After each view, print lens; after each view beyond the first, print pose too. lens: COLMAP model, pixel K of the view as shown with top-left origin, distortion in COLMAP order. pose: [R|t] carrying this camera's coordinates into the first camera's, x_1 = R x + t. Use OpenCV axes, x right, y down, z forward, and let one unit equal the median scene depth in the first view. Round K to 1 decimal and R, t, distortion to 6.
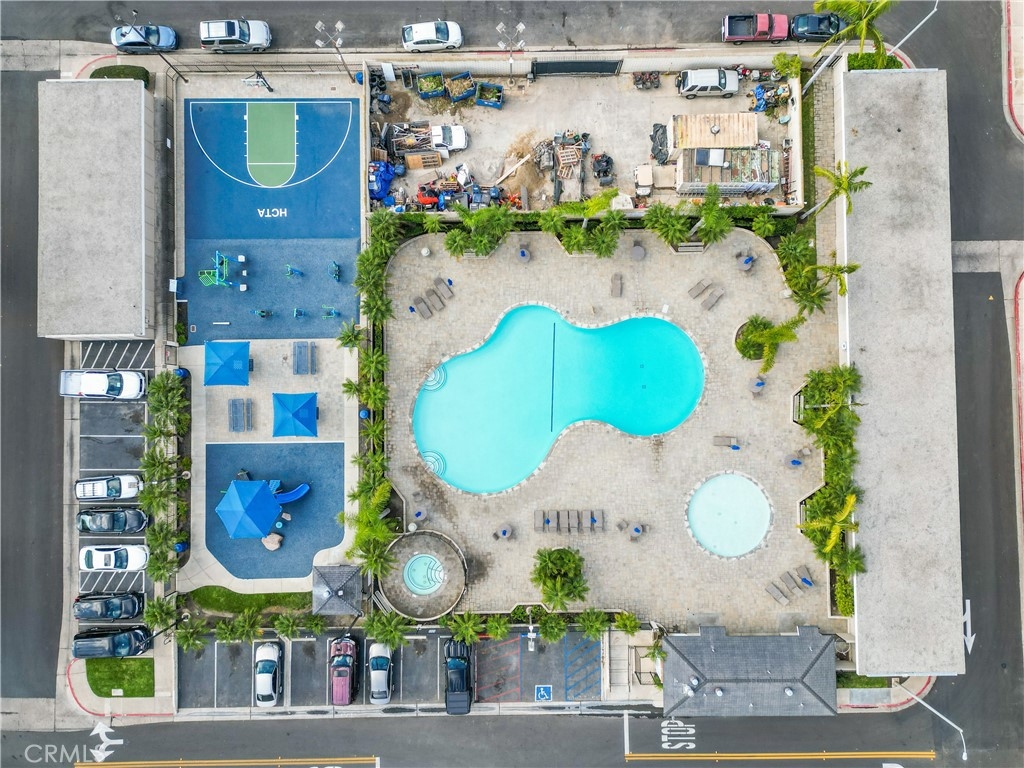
lens RADIAL K [[718.7, 0, 512.0], [0, 718.7, 384.0], [0, 0, 1]] dist [0.075077, -0.072089]
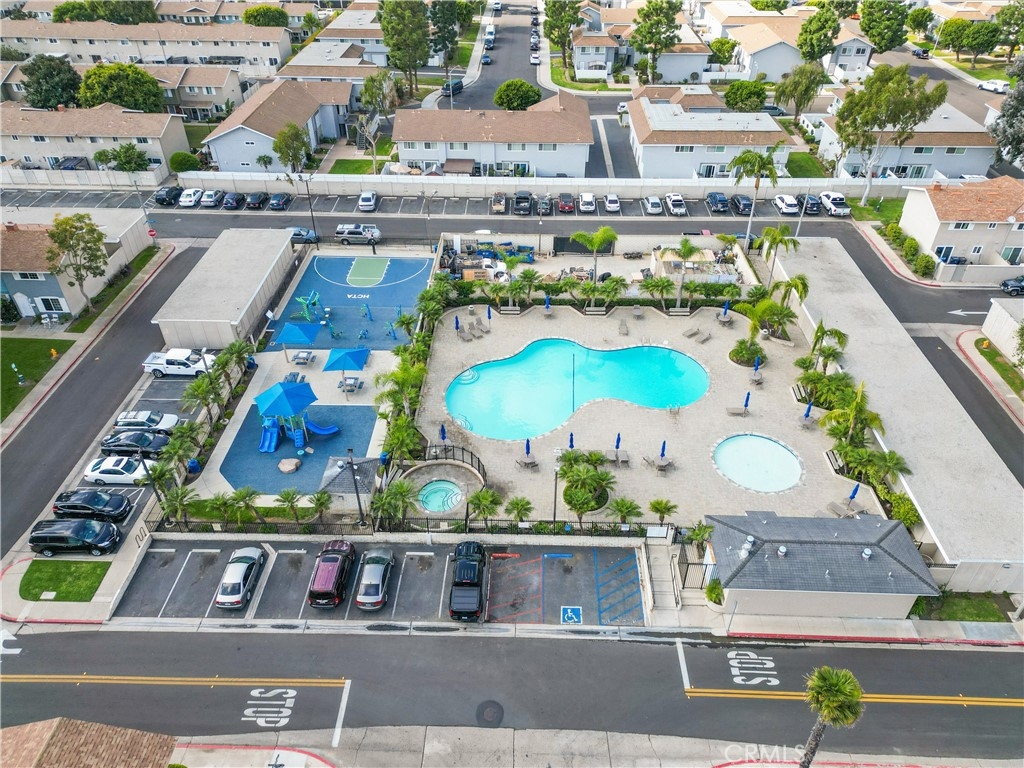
lens RADIAL K [[718.7, 0, 512.0], [0, 718.7, 384.0], [0, 0, 1]] dist [0.075077, -0.072089]
pose [[0.999111, 0.029813, -0.029819, -0.005635], [-0.041930, 0.627612, -0.777397, 0.888340], [-0.004462, 0.777956, 0.628303, 0.302748]]
